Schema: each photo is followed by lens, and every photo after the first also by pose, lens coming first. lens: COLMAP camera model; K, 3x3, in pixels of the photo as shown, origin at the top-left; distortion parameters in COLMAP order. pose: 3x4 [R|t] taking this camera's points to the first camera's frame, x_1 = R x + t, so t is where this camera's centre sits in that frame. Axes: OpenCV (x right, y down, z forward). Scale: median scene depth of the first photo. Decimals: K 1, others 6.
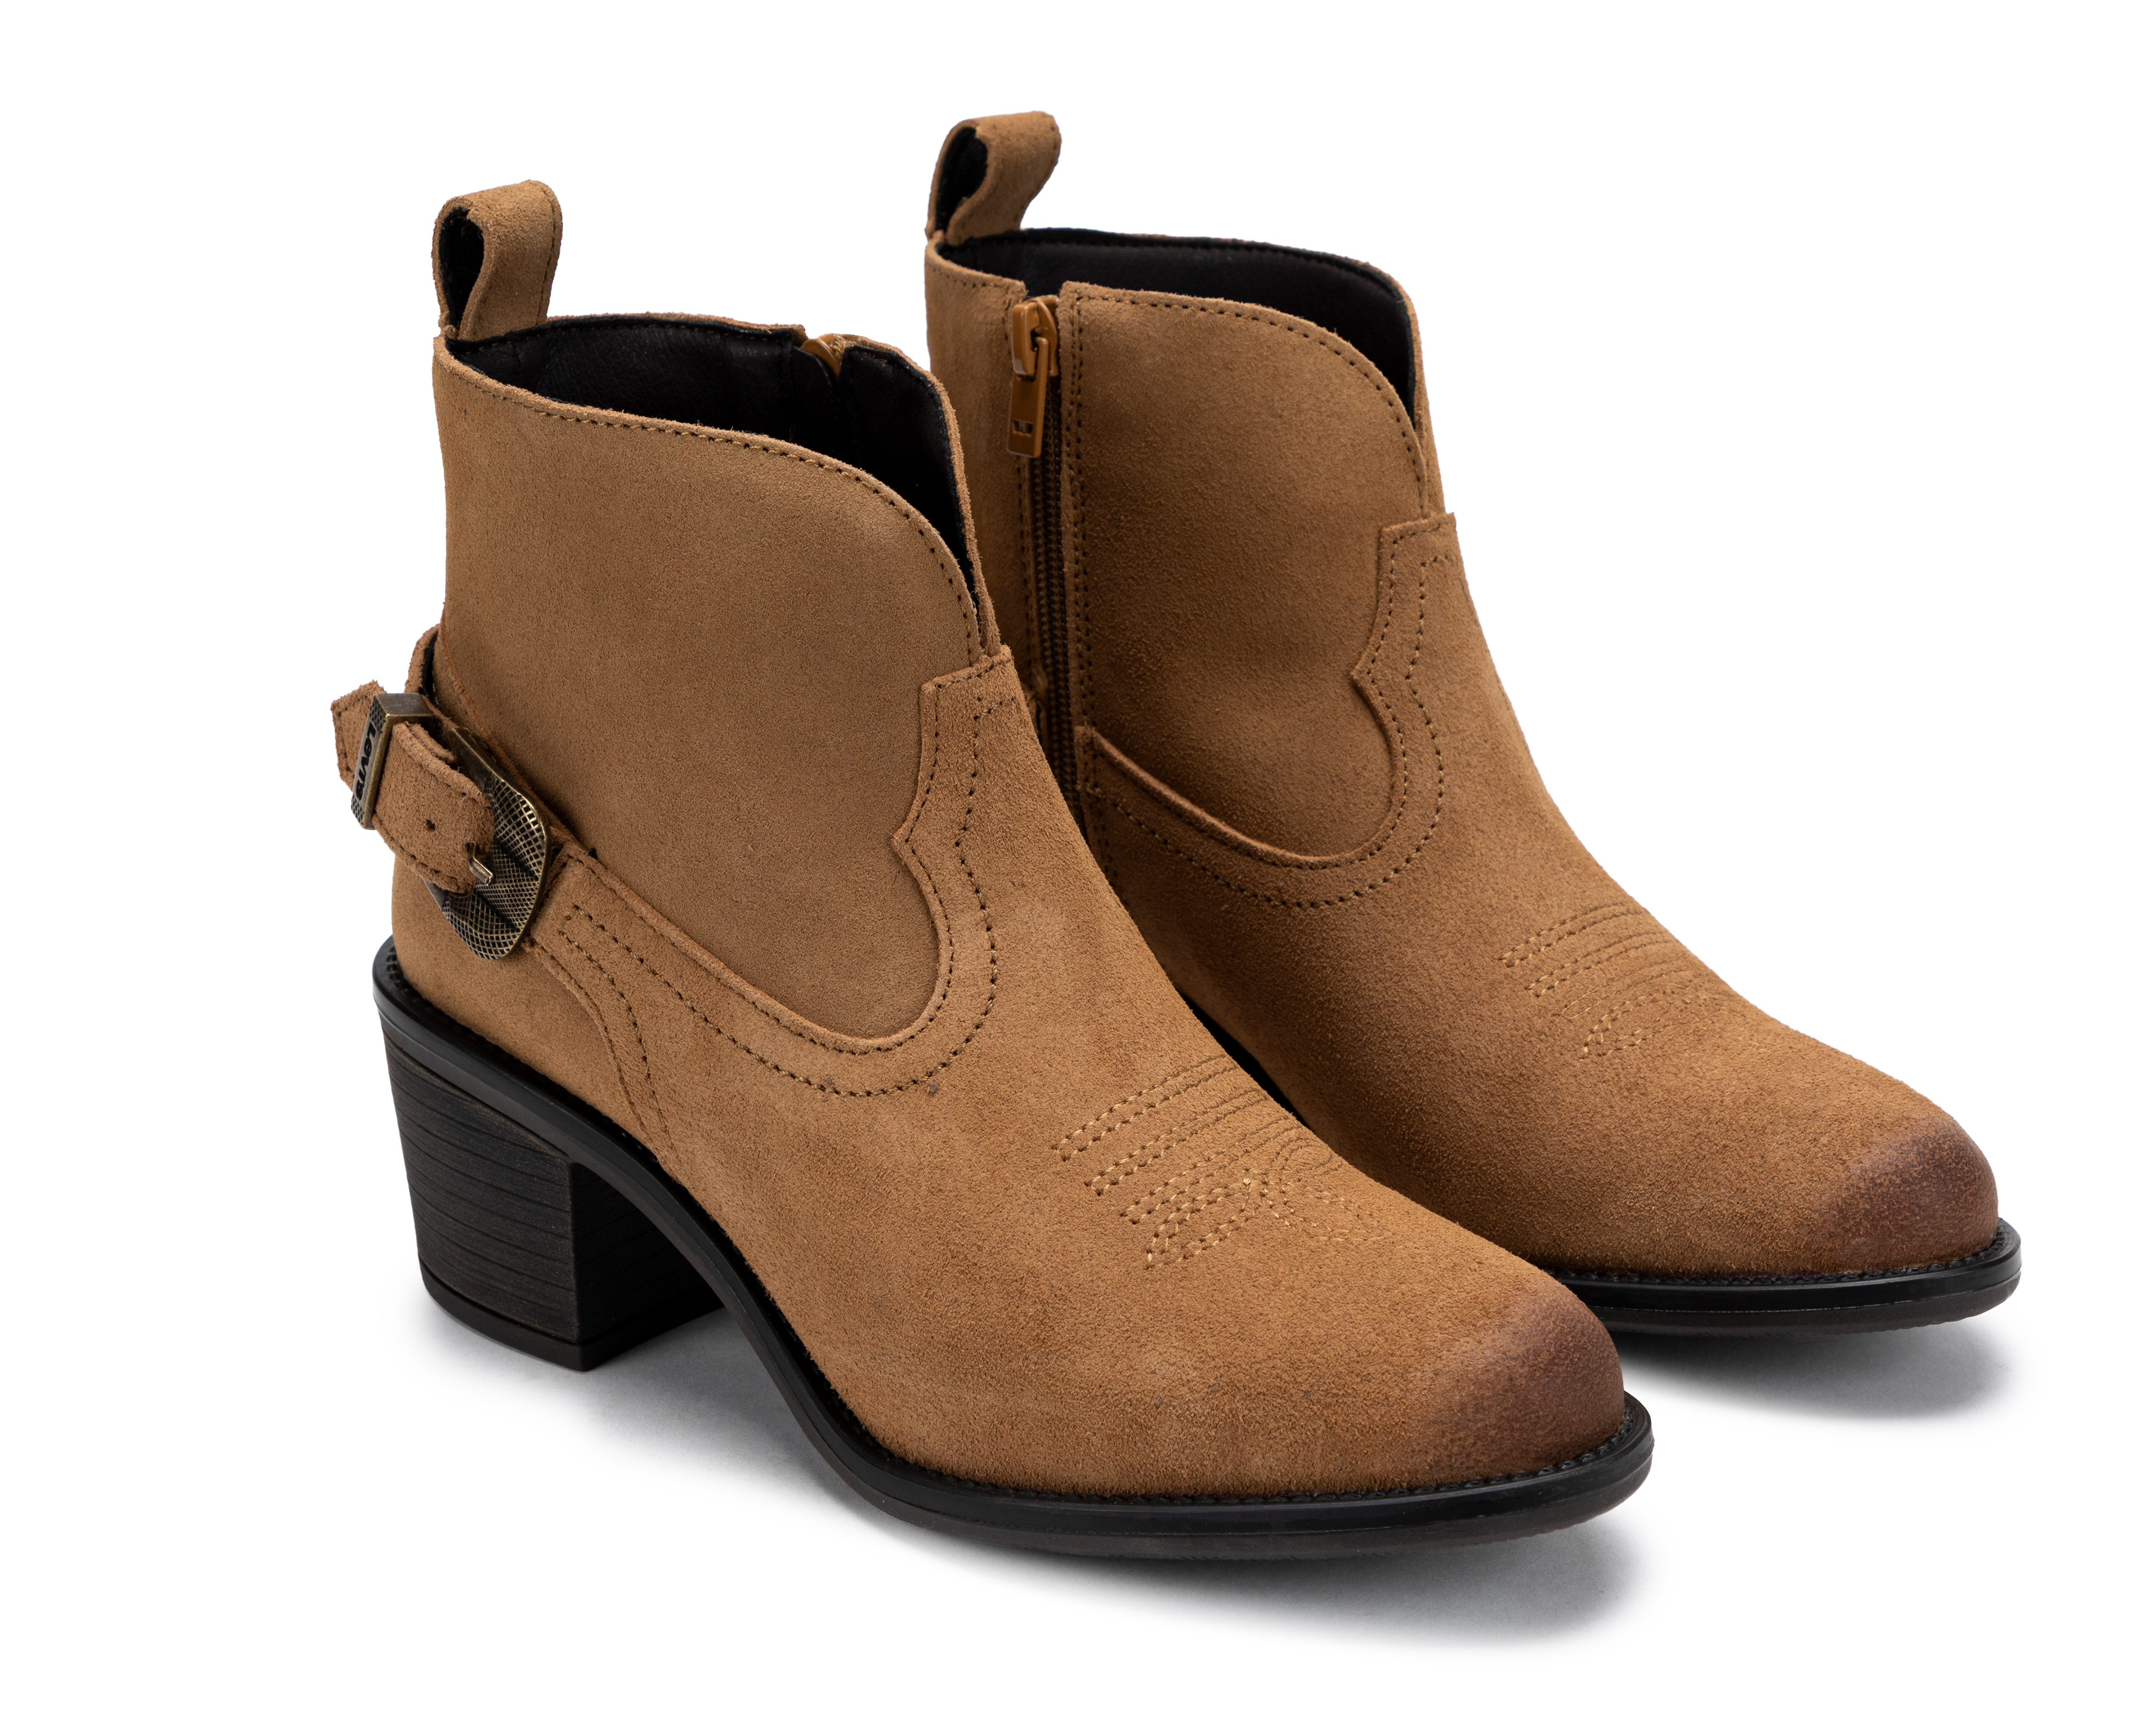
lens RADIAL K [[4808.0, 0, 1078.0], [0, 4808.0, 862.5], [0, 0, 1]] dist [0.462543, 0.110598]
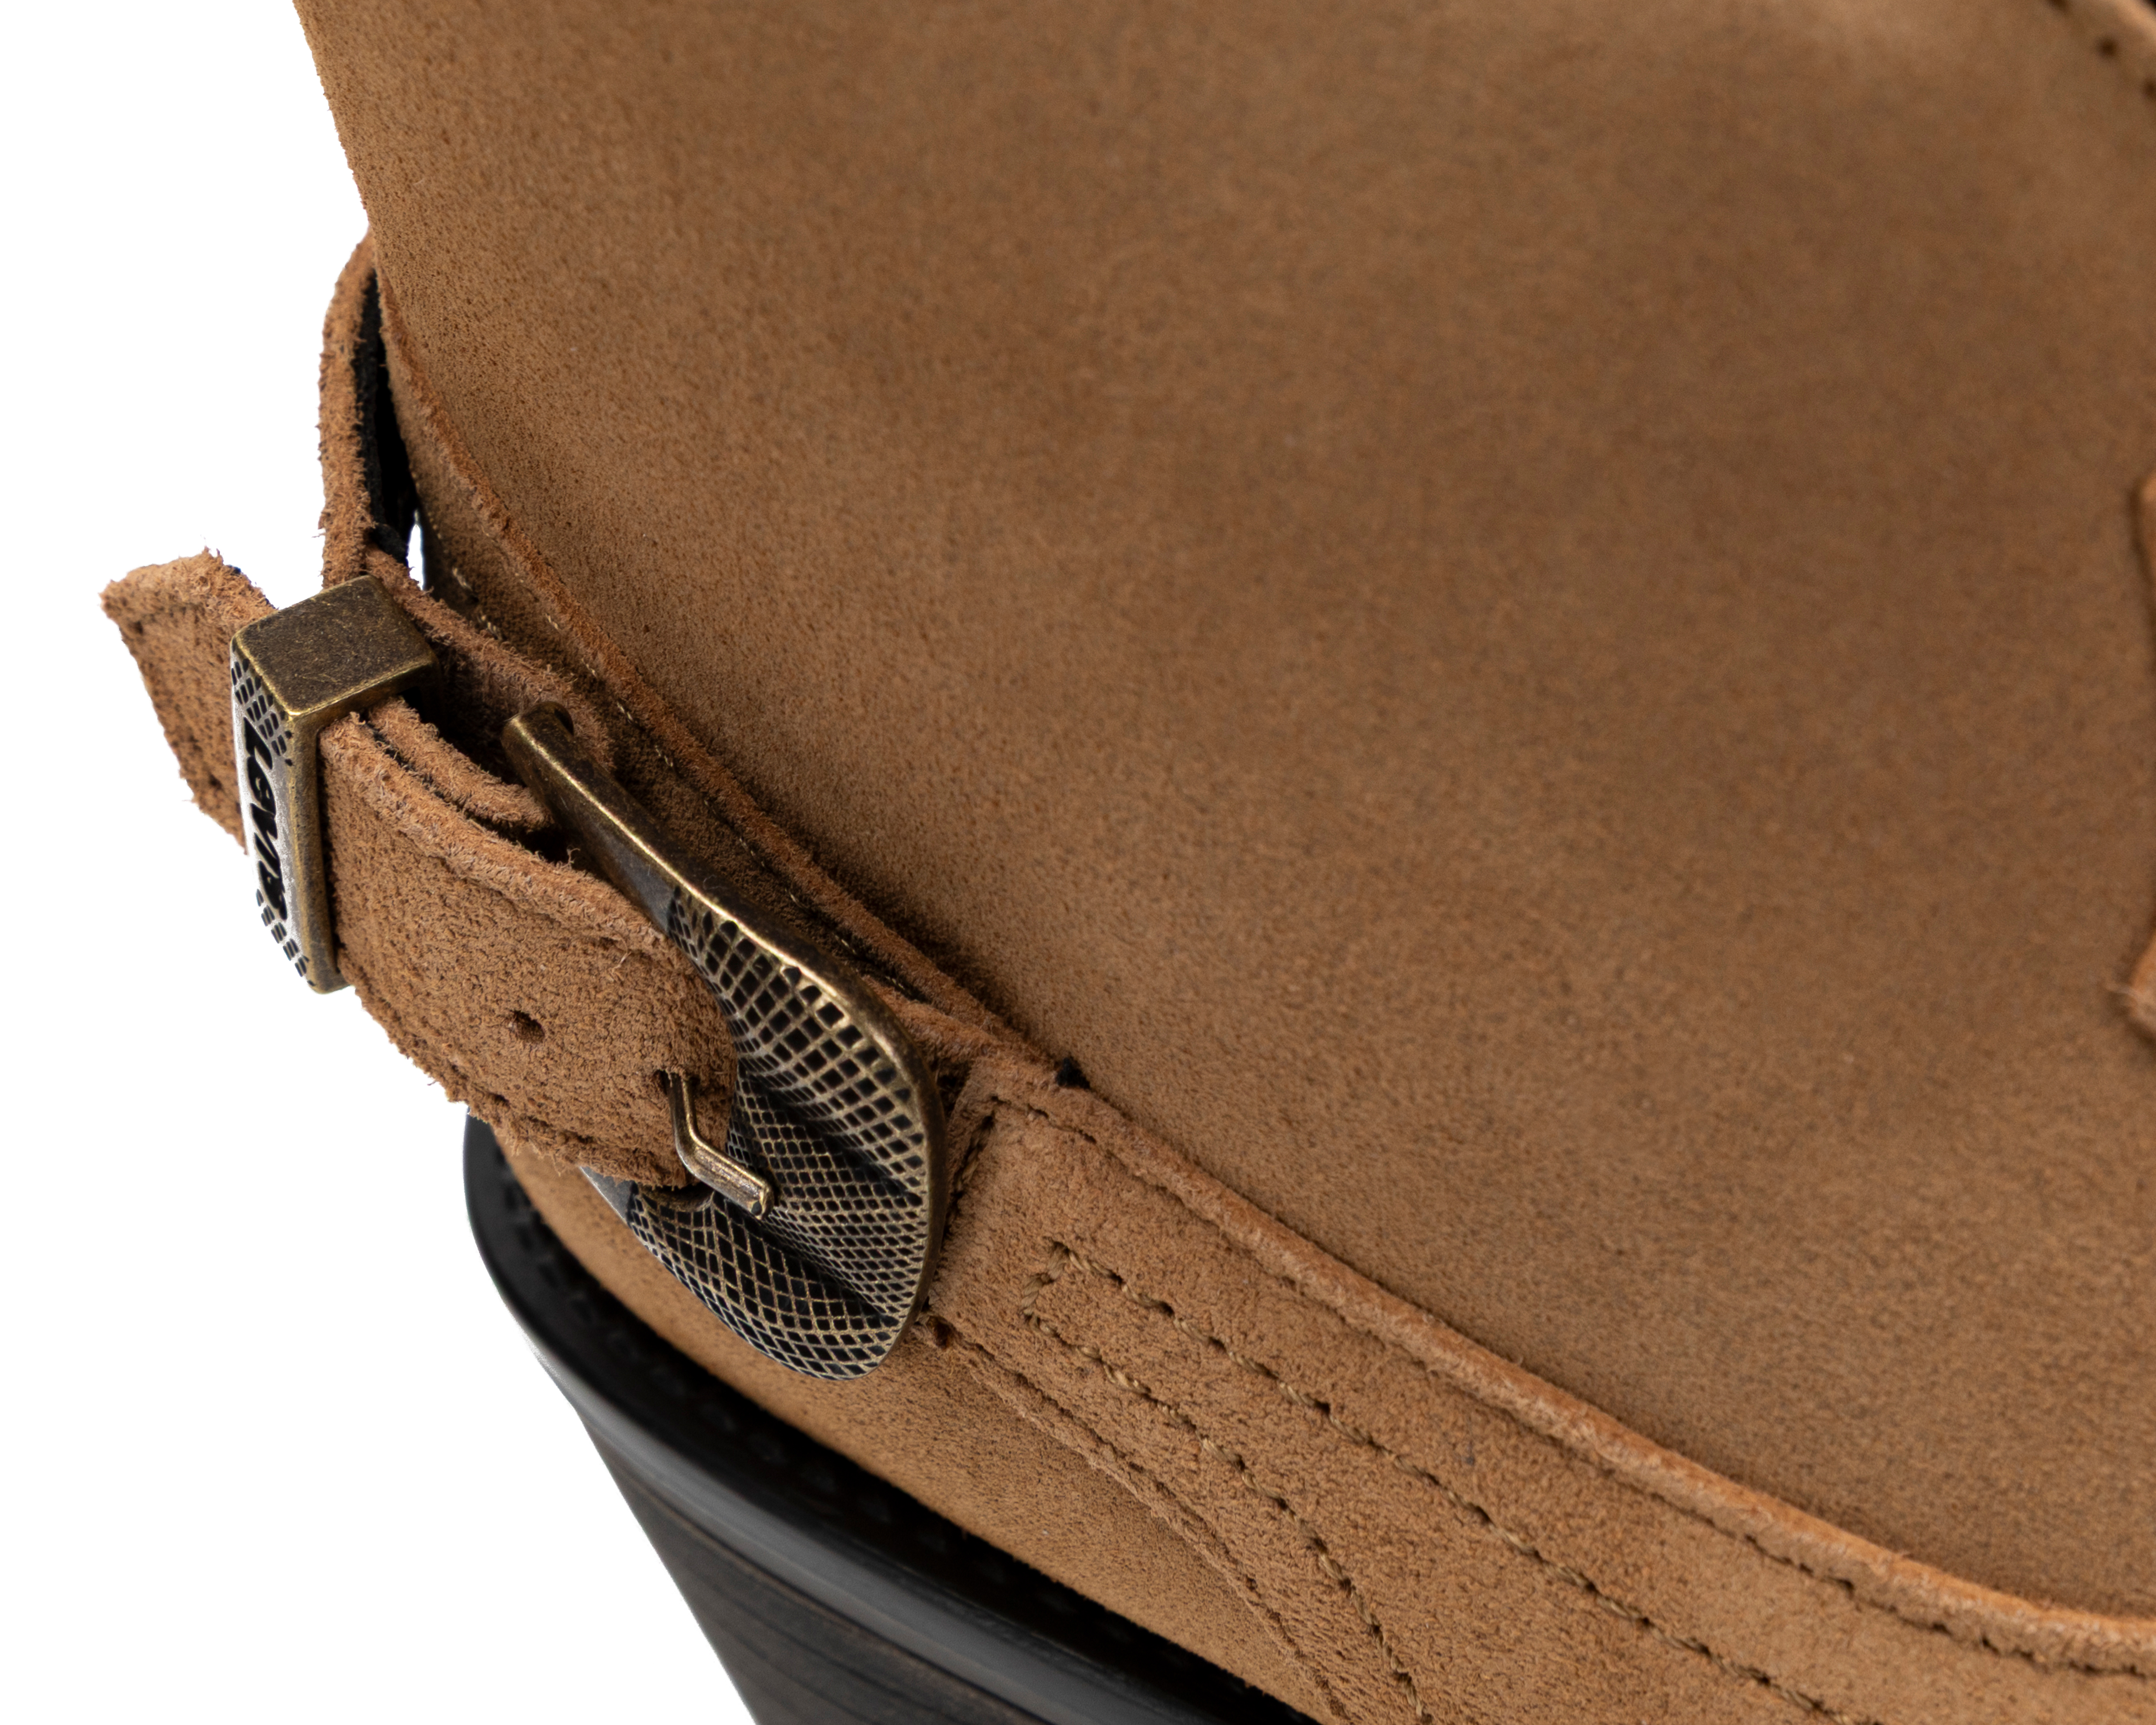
lens RADIAL K [[6674.3, 0, 1342.7], [0, 6674.3, 861.1], [0, 0, 1]] dist [-1.082544, 28.567272]
pose [[0.974798, -0.209916, -0.075530, -0.051692], [0.223082, 0.914146, 0.338485, -0.150408], [-0.002008, -0.346804, 0.937935, 0.633717]]
